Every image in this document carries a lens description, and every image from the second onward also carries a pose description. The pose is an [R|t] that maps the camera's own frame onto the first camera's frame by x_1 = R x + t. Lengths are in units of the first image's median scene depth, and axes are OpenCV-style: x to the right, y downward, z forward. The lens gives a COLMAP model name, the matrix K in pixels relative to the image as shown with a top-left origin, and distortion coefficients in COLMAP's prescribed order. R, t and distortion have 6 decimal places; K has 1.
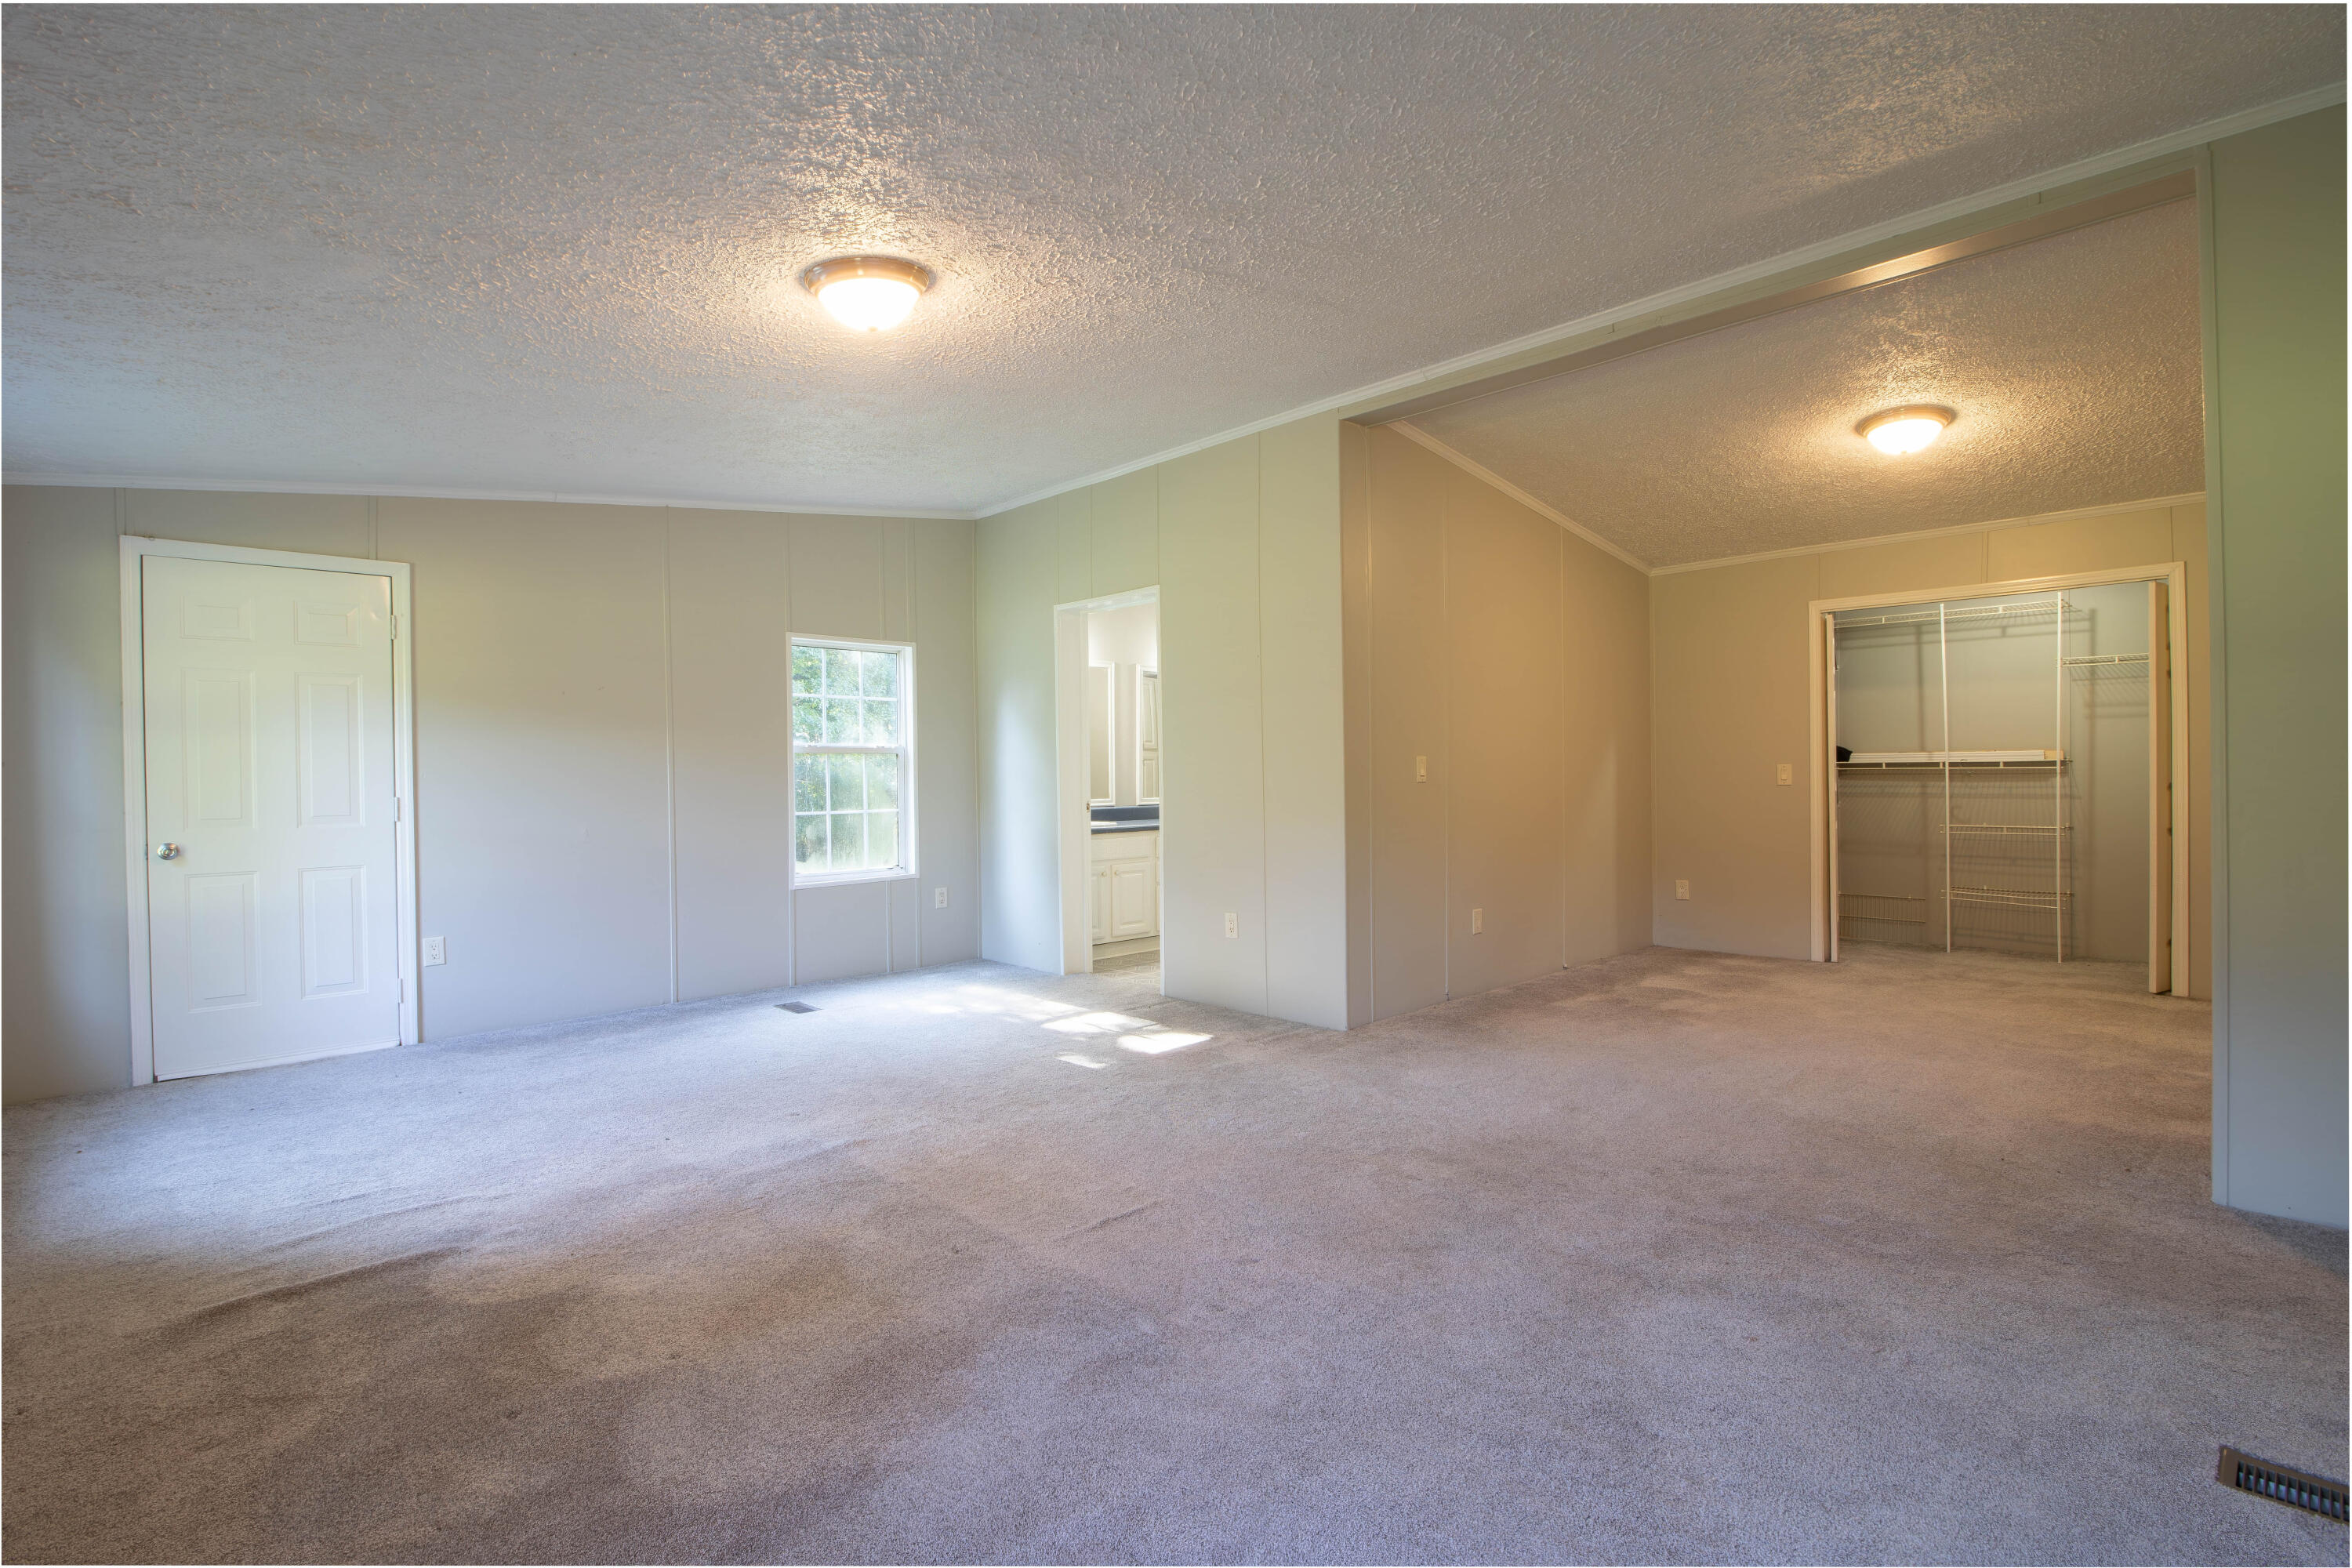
lens RADIAL K [[1109.2, 0, 1164.6], [0, 1109.2, 785.7], [0, 0, 1]] dist [0.000391, -0.014377]
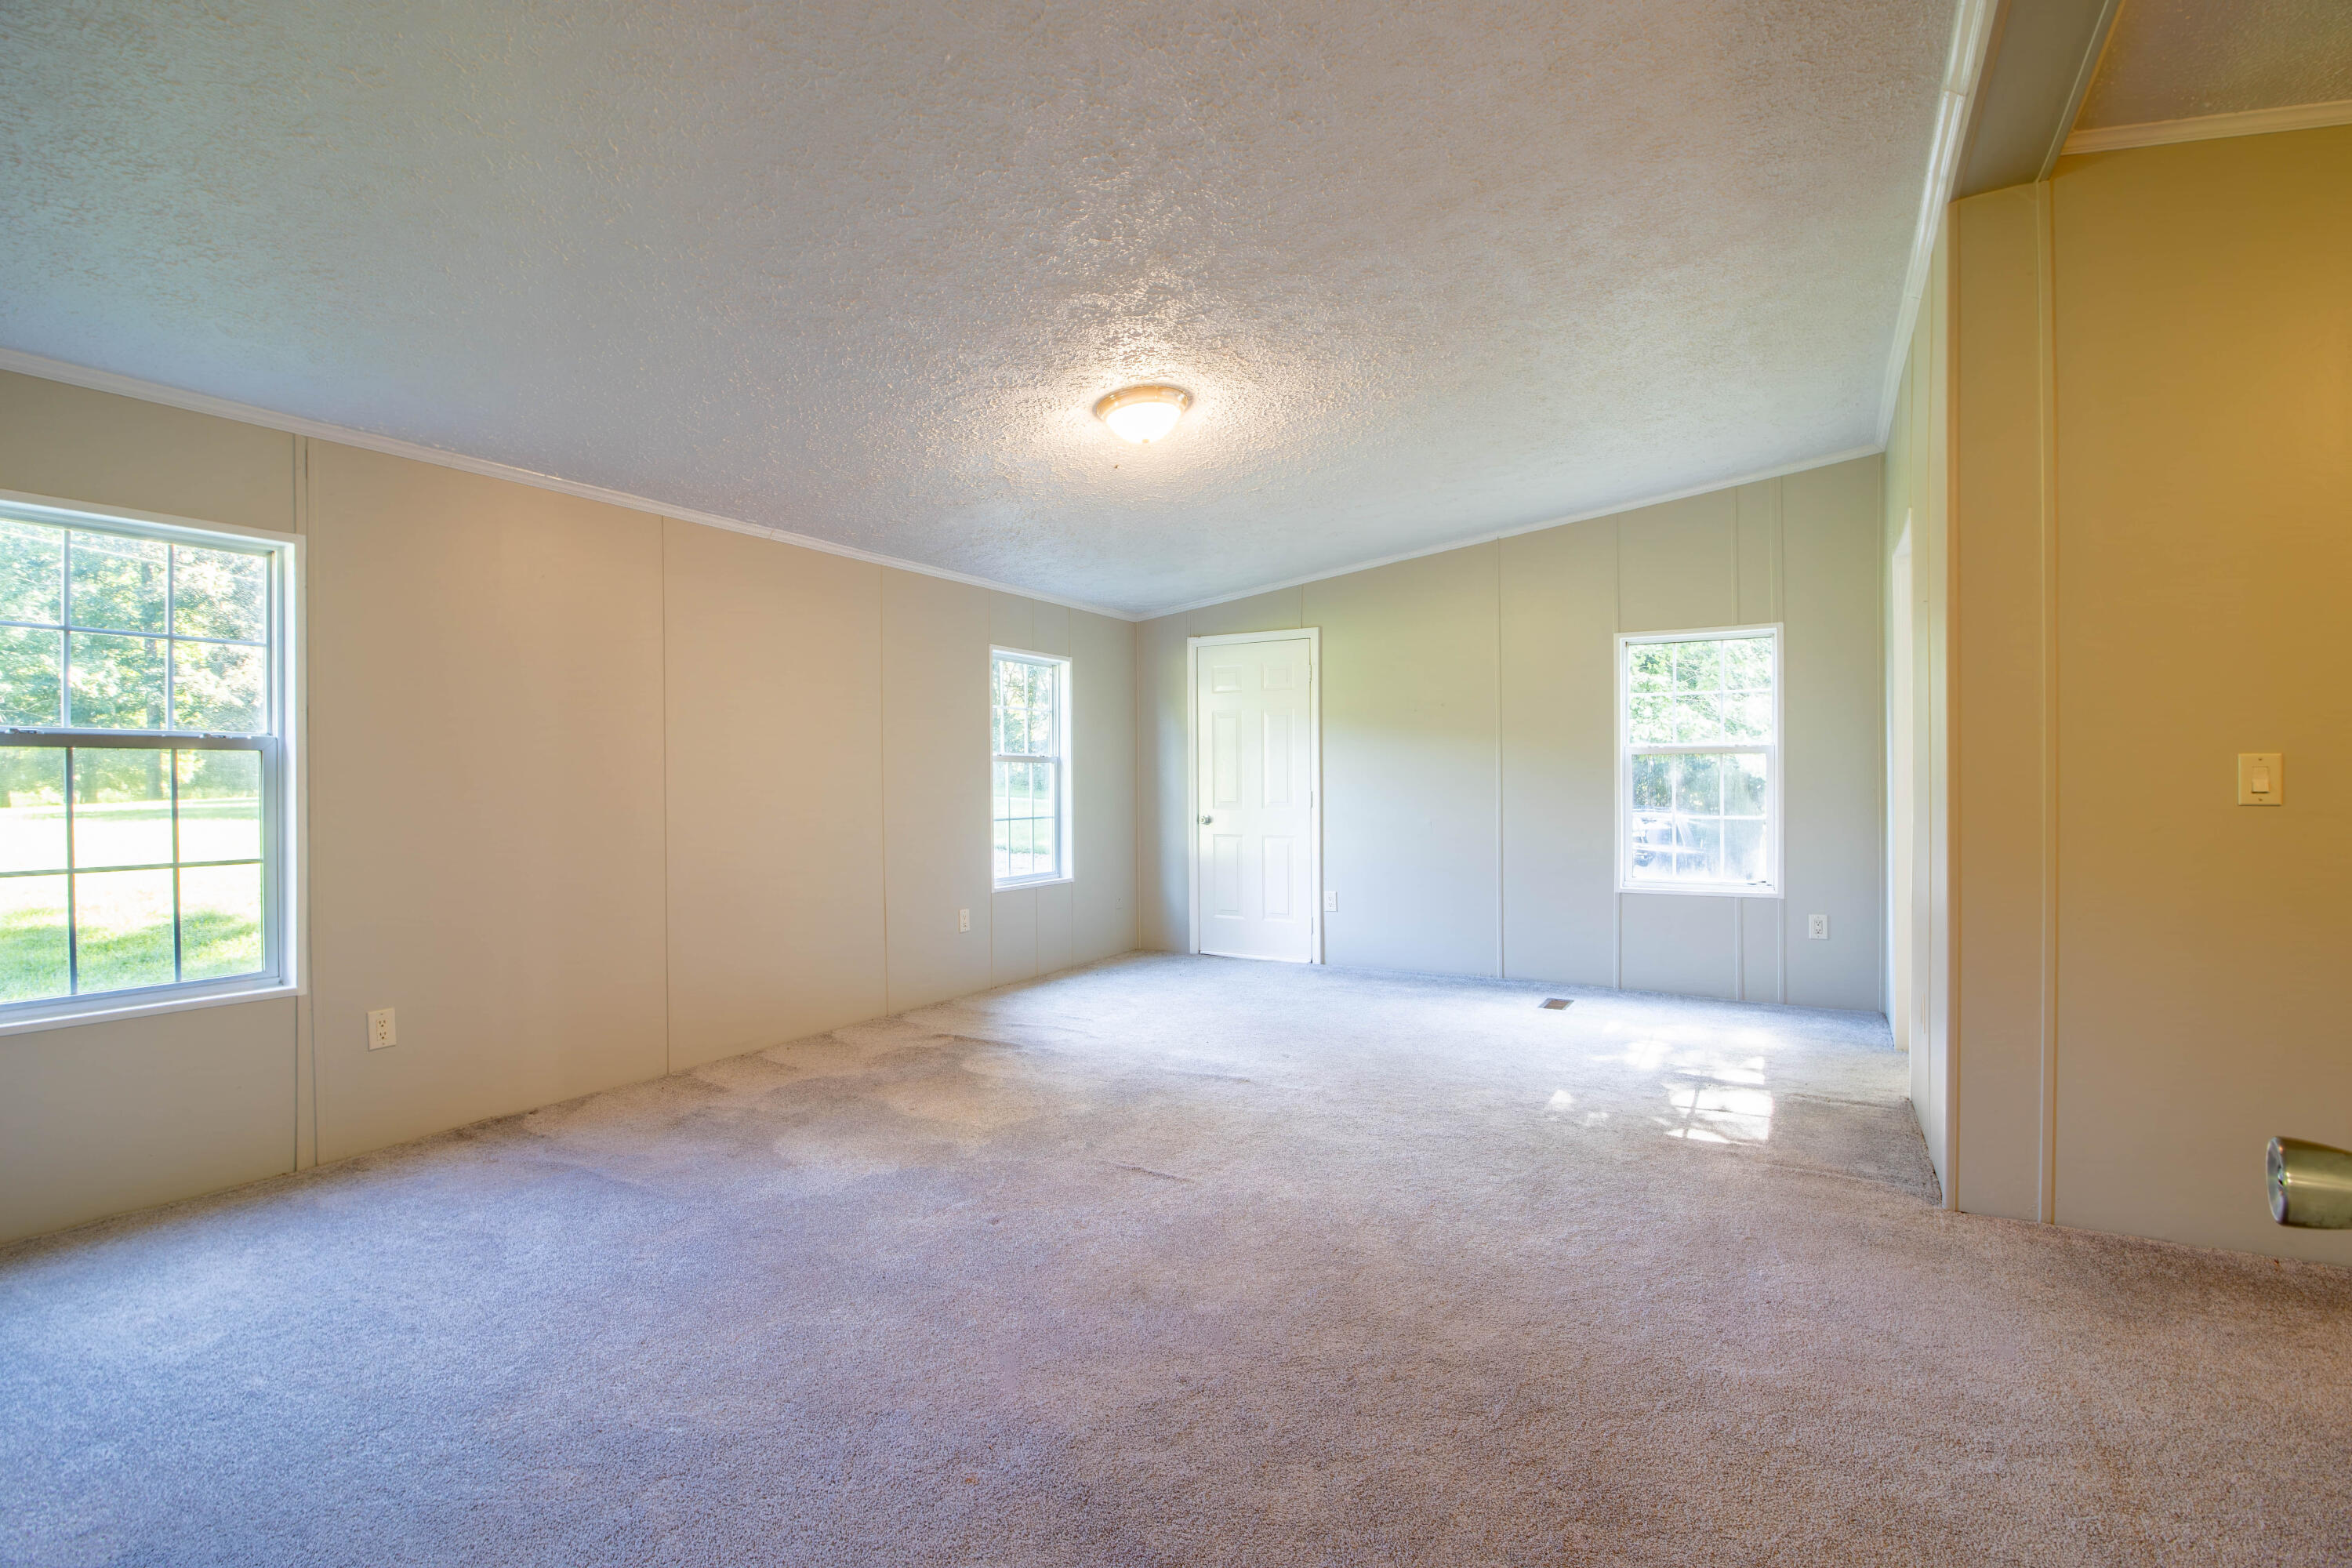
lens RADIAL K [[1109.2, 0, 1164.6], [0, 1109.2, 785.7], [0, 0, 1]] dist [0.000391, -0.014377]
pose [[0.254609, 0.016572, -0.966902, 0.678563], [-0.008751, 0.999852, 0.014832, -0.016775], [0.967005, 0.004685, 0.254716, 0.461590]]
